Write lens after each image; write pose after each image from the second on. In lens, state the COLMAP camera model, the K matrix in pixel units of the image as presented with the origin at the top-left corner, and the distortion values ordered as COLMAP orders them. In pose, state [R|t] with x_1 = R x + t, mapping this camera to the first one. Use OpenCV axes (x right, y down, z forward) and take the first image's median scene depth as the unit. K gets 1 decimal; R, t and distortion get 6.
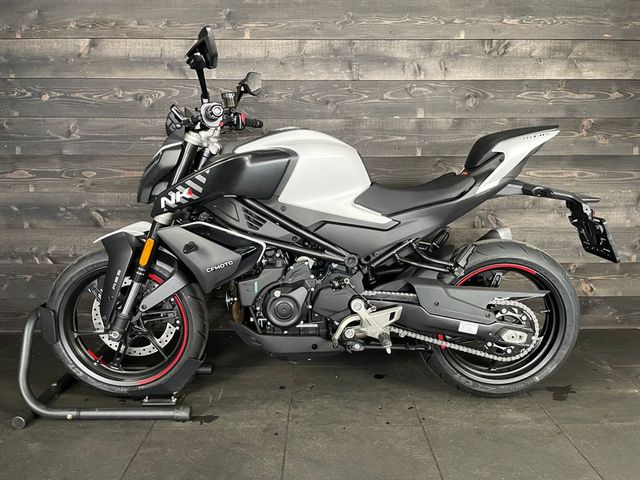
lens RADIAL K [[491.7, 0, 324.9], [0, 491.7, 236.3], [0, 0, 1]] dist [0.081989, -0.112981]
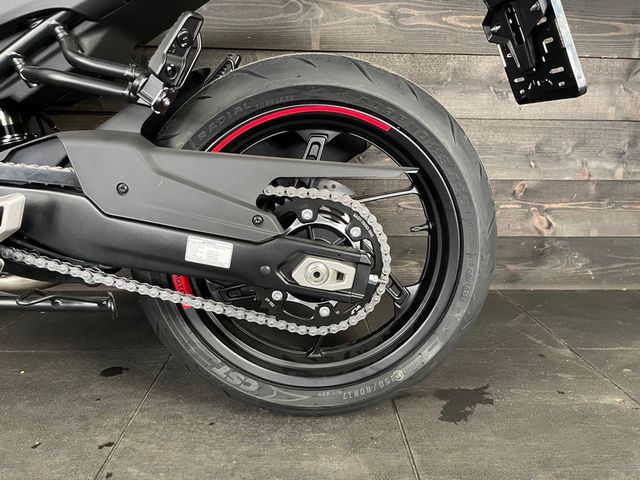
lens RADIAL K [[491.7, 0, 331.1], [0, 491.7, 238.6], [0, 0, 1]] dist [0.081989, -0.112981]
pose [[0.999485, 0.007372, 0.031216, 0.345633], [-0.008338, 0.999487, 0.030907, 0.148152], [-0.030972, -0.031151, 0.999035, 0.554277]]
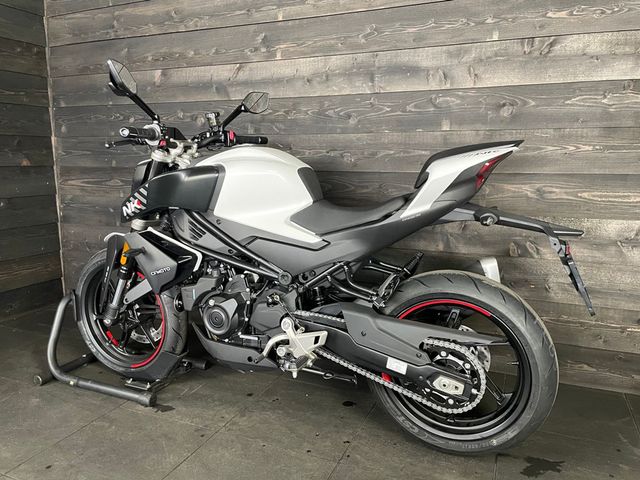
lens RADIAL K [[491.7, 0, 322.4], [0, 491.7, 234.7], [0, 0, 1]] dist [0.081989, -0.112981]
pose [[0.914163, 0.065173, -0.400074, 0.469561], [-0.073589, 0.997272, -0.005690, -0.034237], [0.398612, 0.034643, 0.916465, 0.107808]]
